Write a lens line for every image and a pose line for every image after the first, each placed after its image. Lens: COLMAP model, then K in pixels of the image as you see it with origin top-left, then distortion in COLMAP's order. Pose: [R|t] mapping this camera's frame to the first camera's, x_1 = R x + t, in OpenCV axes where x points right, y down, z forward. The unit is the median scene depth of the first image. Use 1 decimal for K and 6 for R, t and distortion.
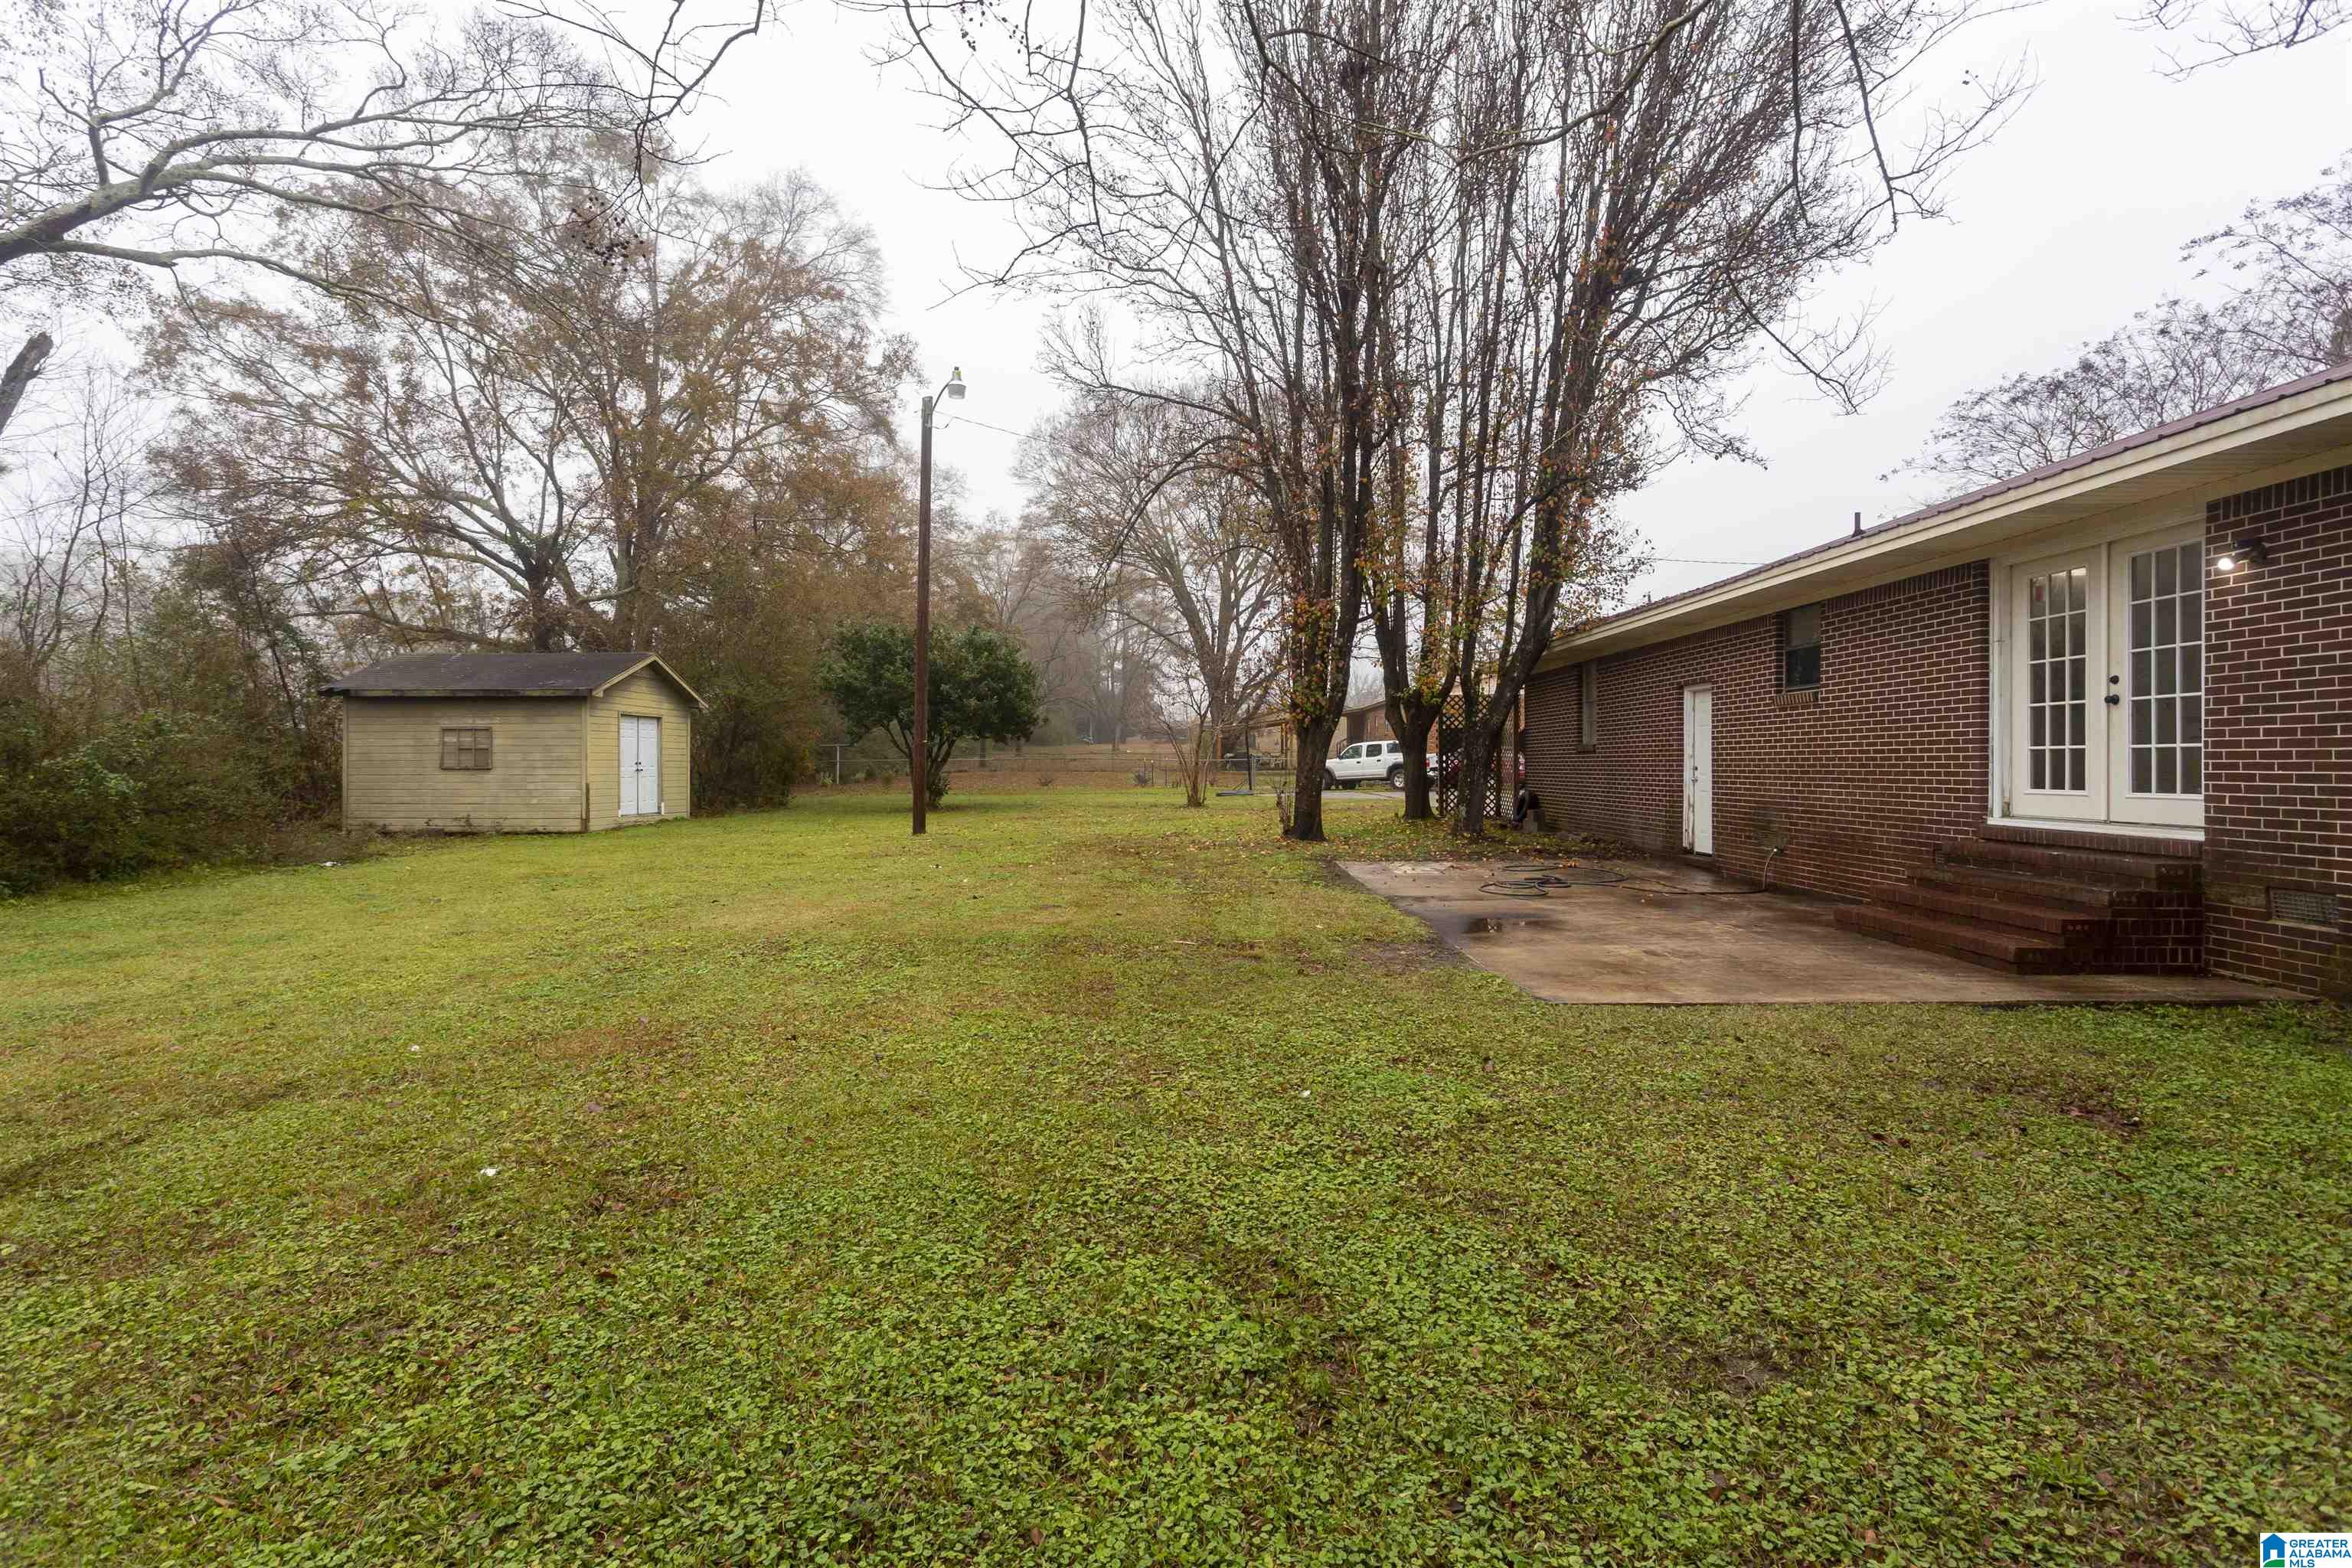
lens RADIAL K [[1128.6, 0, 1140.0], [0, 1128.6, 771.1], [0, 0, 1]] dist [0.000365, 0.004762]
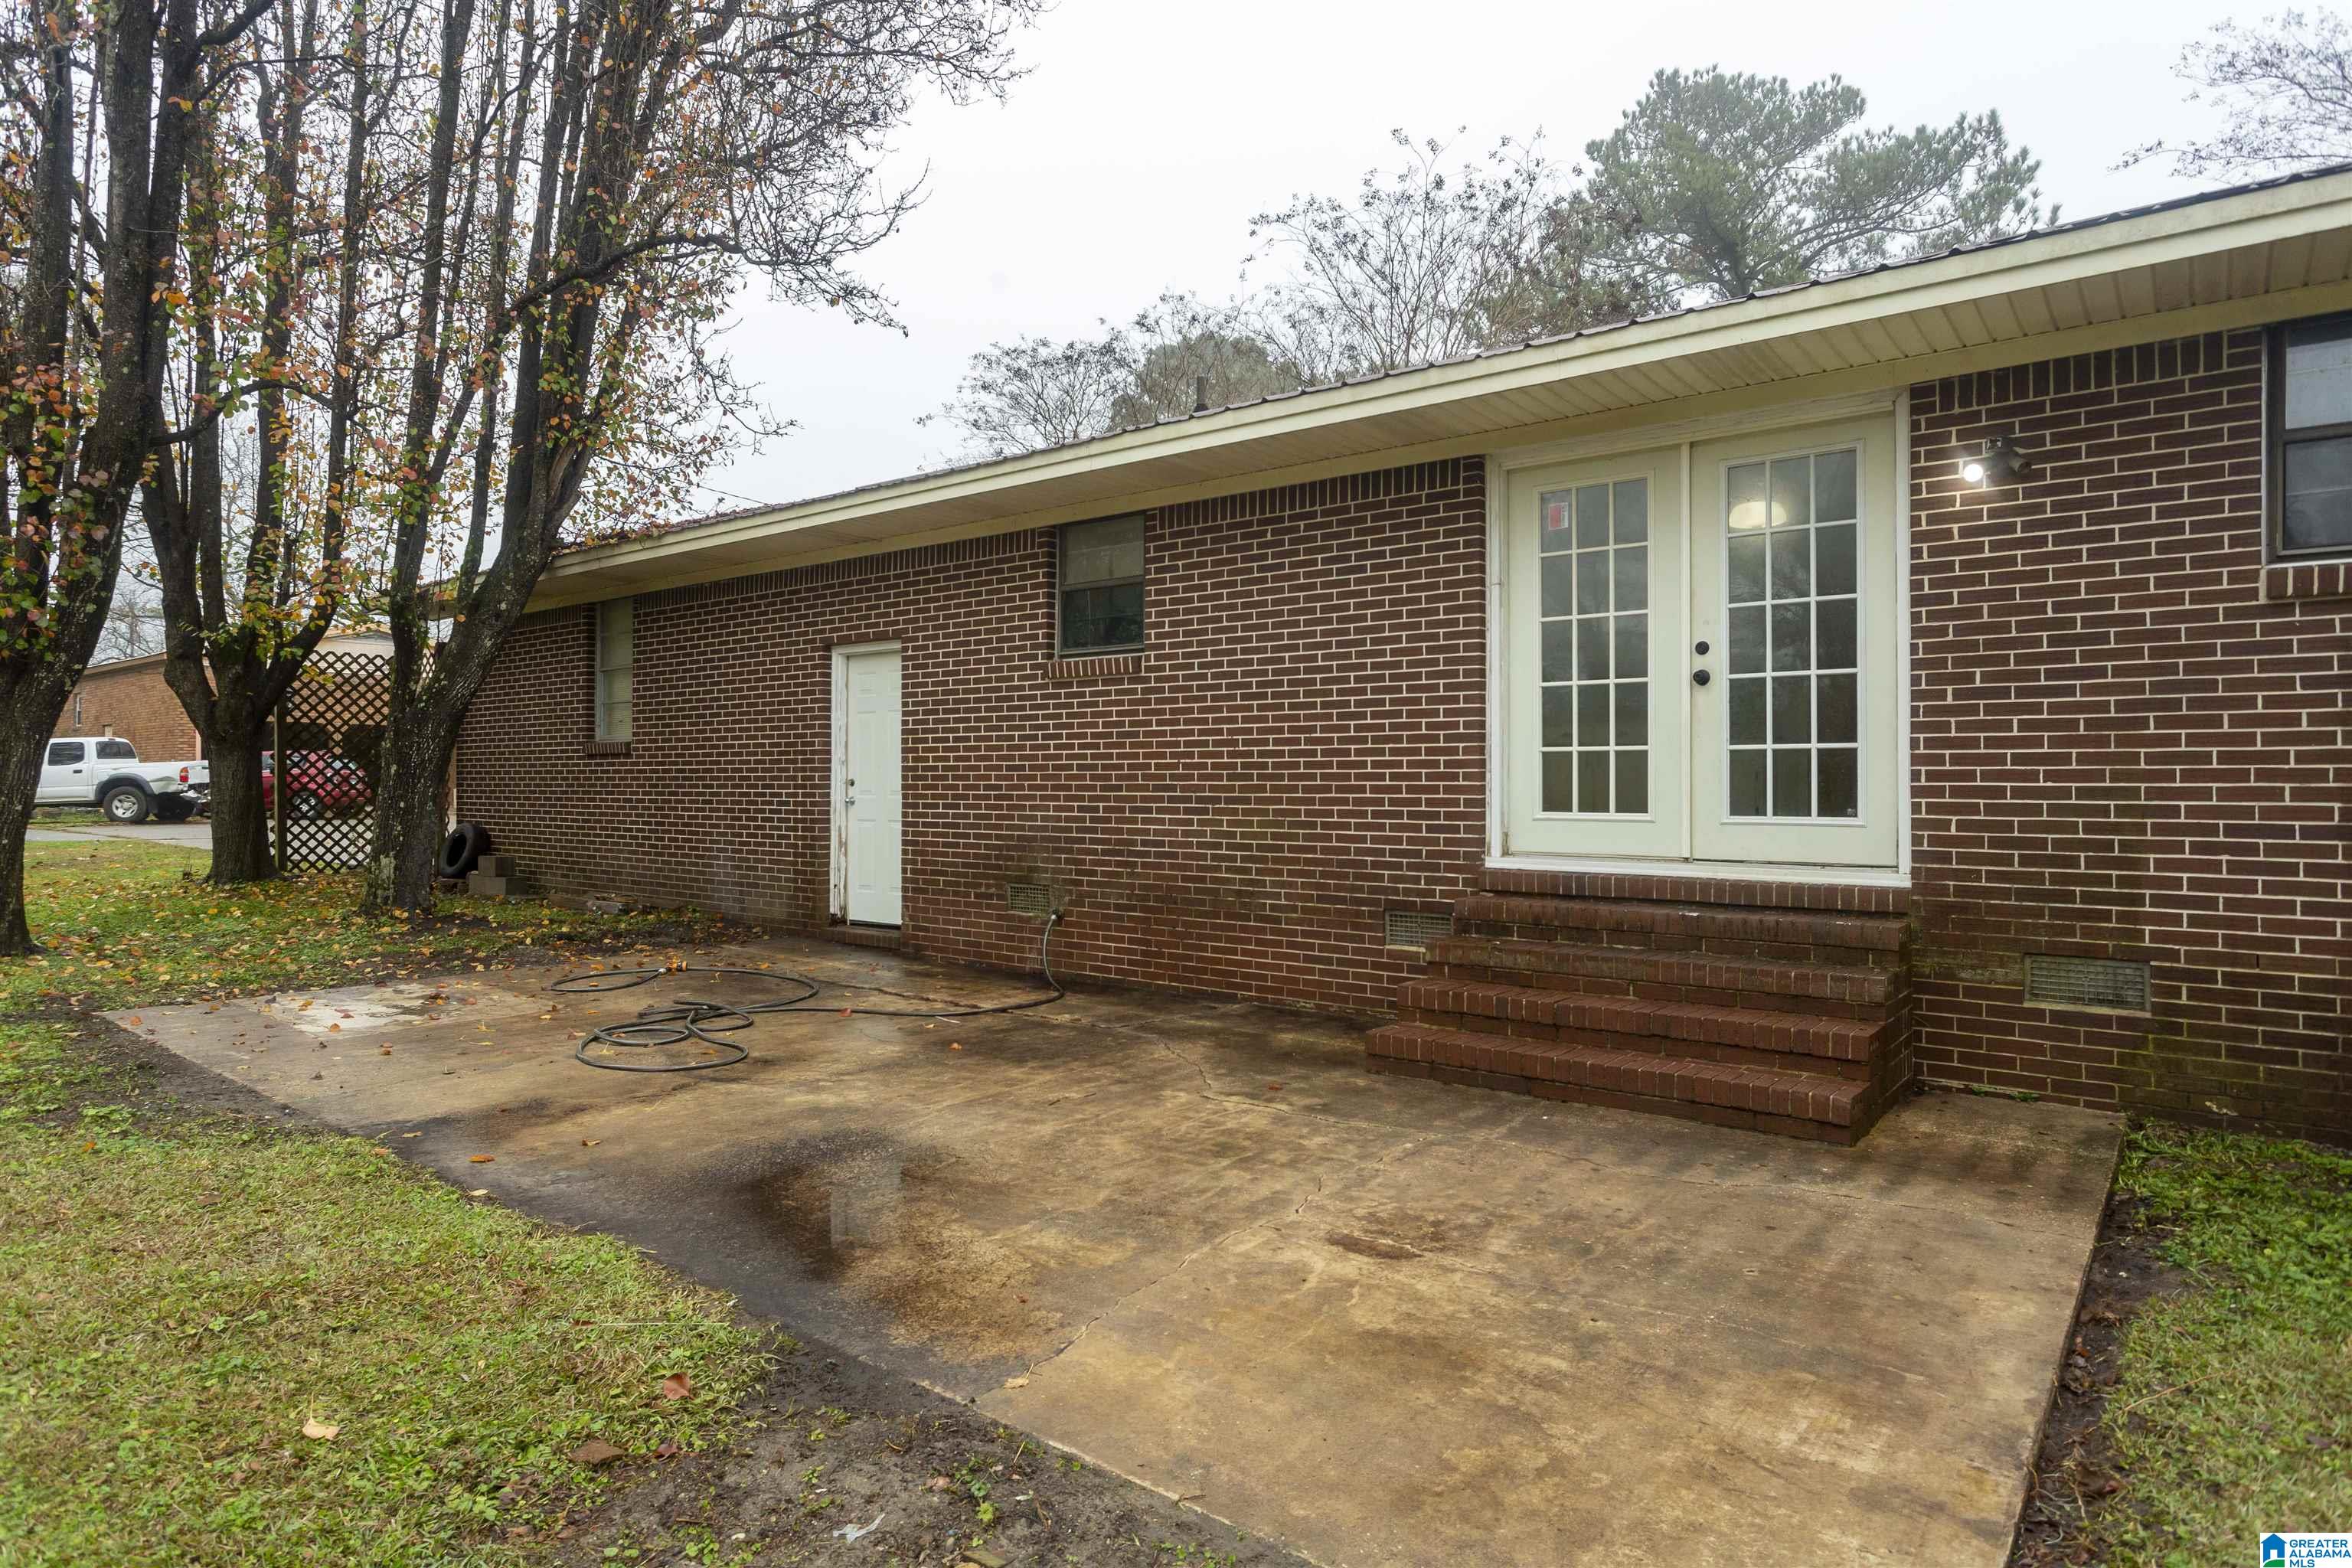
lens RADIAL K [[1325.6, 0, 1173.7], [0, 1325.6, 765.1], [0, 0, 1]] dist [-0.012742, 0.002370]
pose [[0.596917, 0.013932, 0.802182, 0.034870], [0.001495, 0.999828, -0.018477, 0.002023], [-0.802302, 0.012229, 0.596793, 0.573903]]
